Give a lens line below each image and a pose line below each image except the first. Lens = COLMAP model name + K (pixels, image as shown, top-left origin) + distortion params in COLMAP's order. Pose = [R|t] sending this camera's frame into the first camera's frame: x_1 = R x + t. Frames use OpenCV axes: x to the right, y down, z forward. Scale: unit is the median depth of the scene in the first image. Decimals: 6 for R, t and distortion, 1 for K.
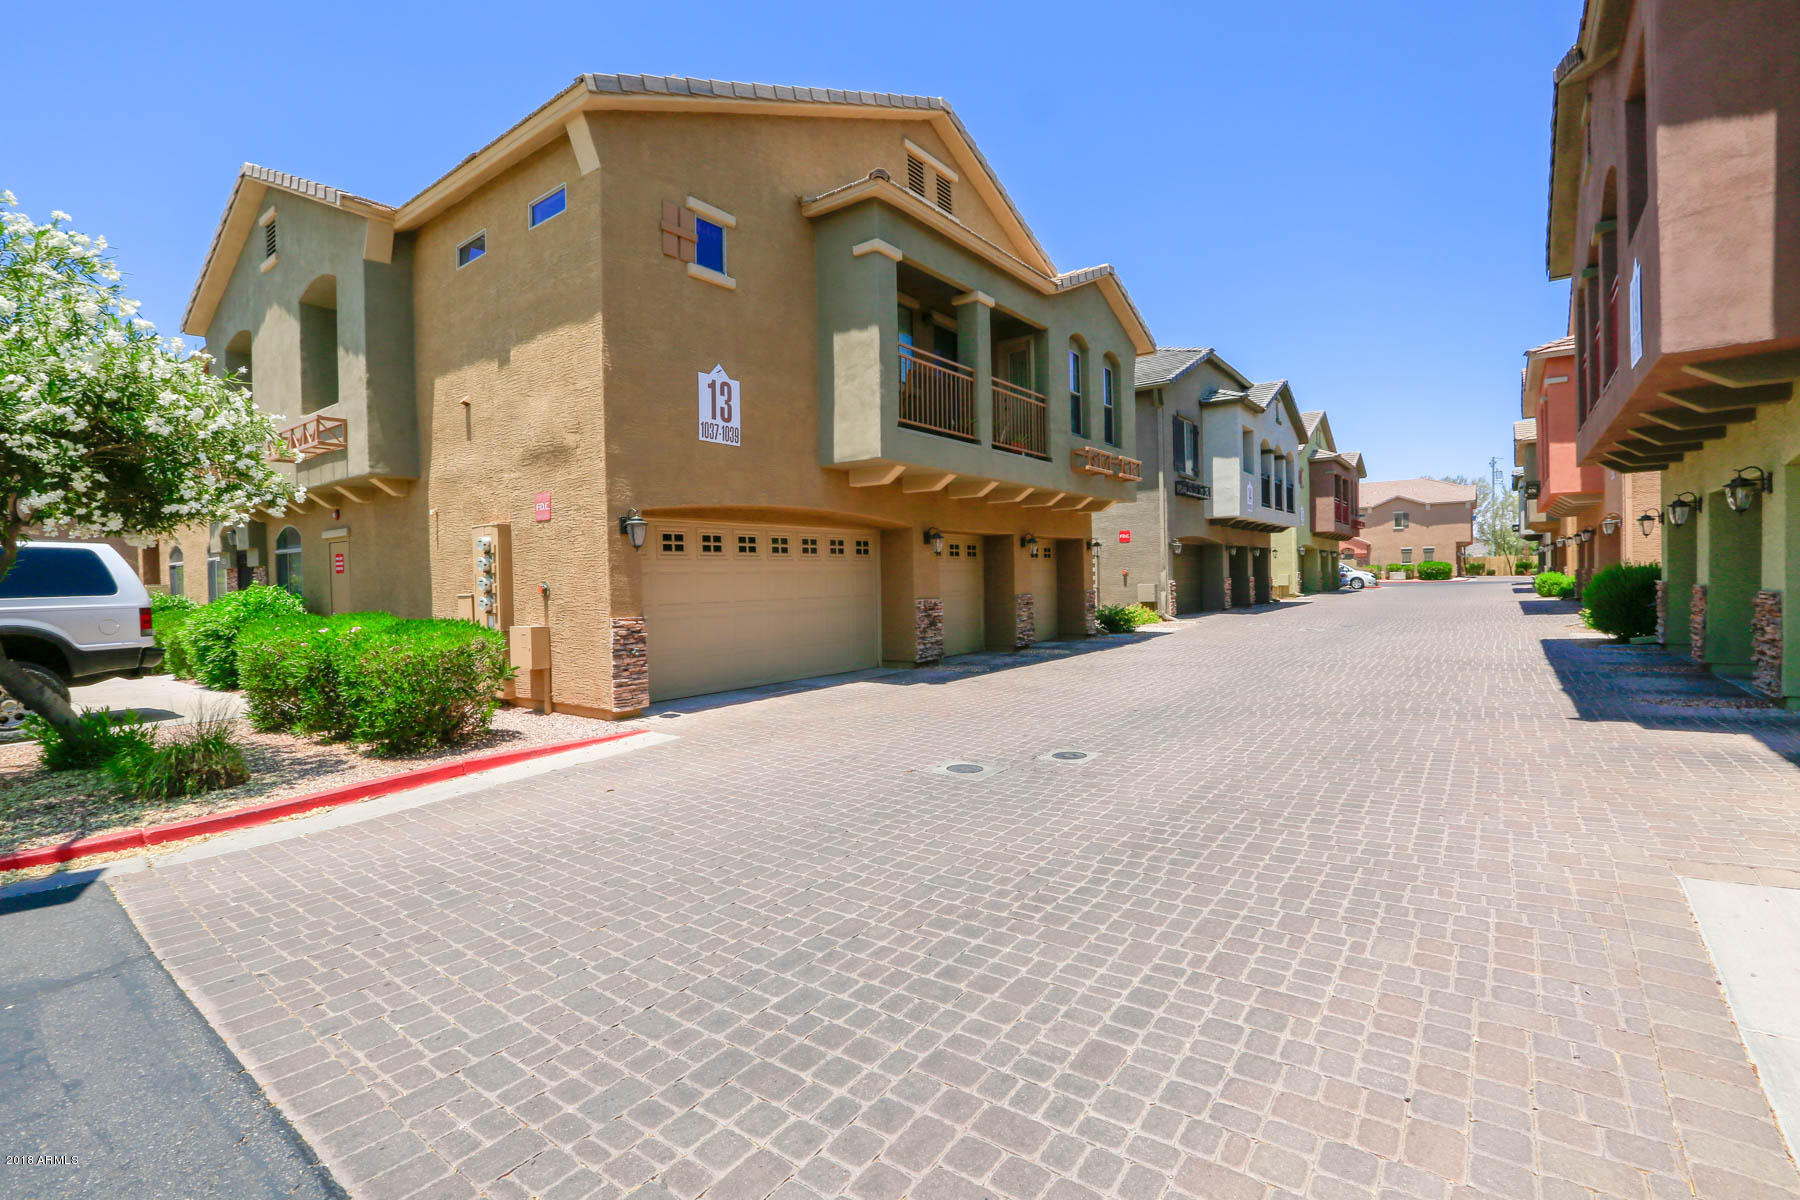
lens RADIAL K [[825.6, 0, 899.6], [0, 825.6, 600.3], [0, 0, 1]] dist [-0.001834, 0.000173]
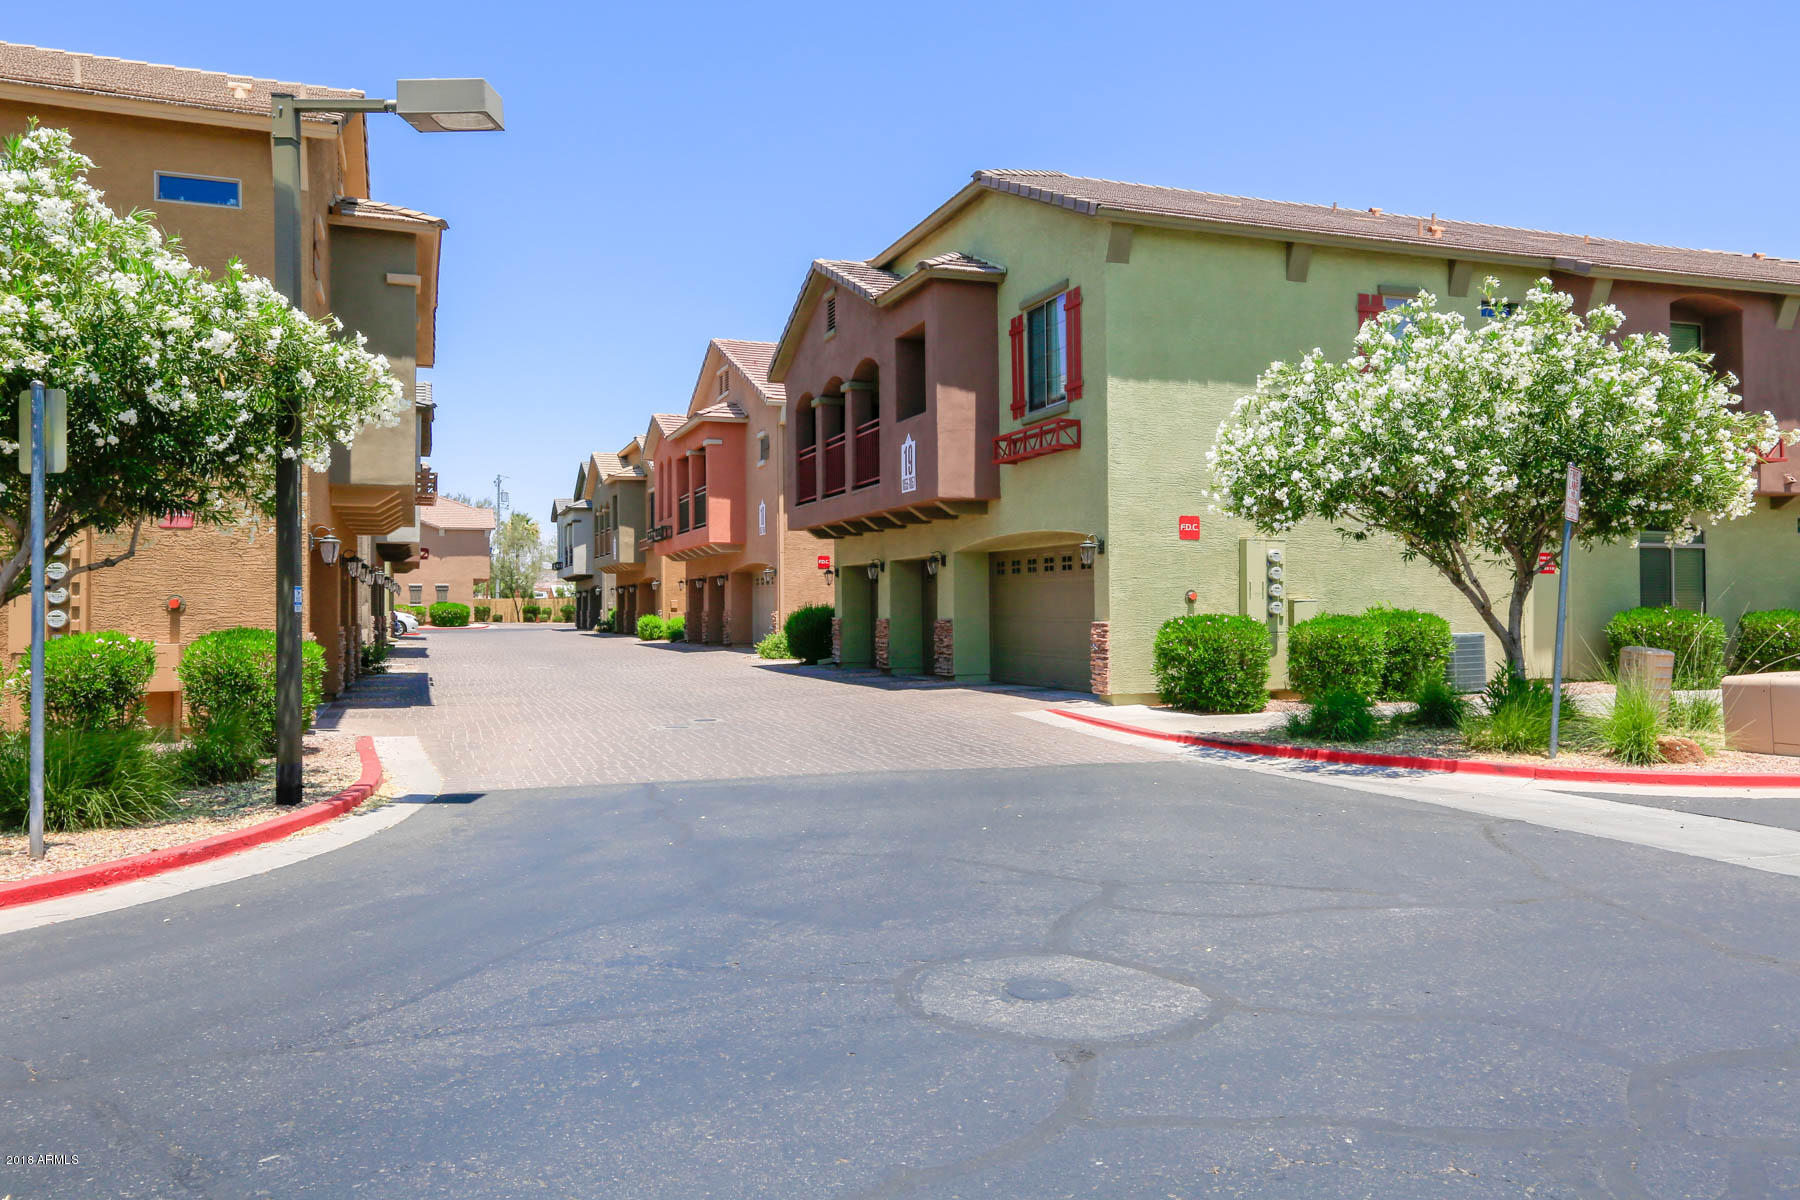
lens RADIAL K [[1373.7, 0, 899.9], [0, 1373.7, 601.6], [0, 0, 1]] dist [-0.001571, -0.000080]
pose [[0.561225, 0.023524, 0.827329, -0.154765], [0.014985, 0.999143, -0.038574, 0.006651], [-0.827528, 0.034046, 0.560392, -0.064014]]
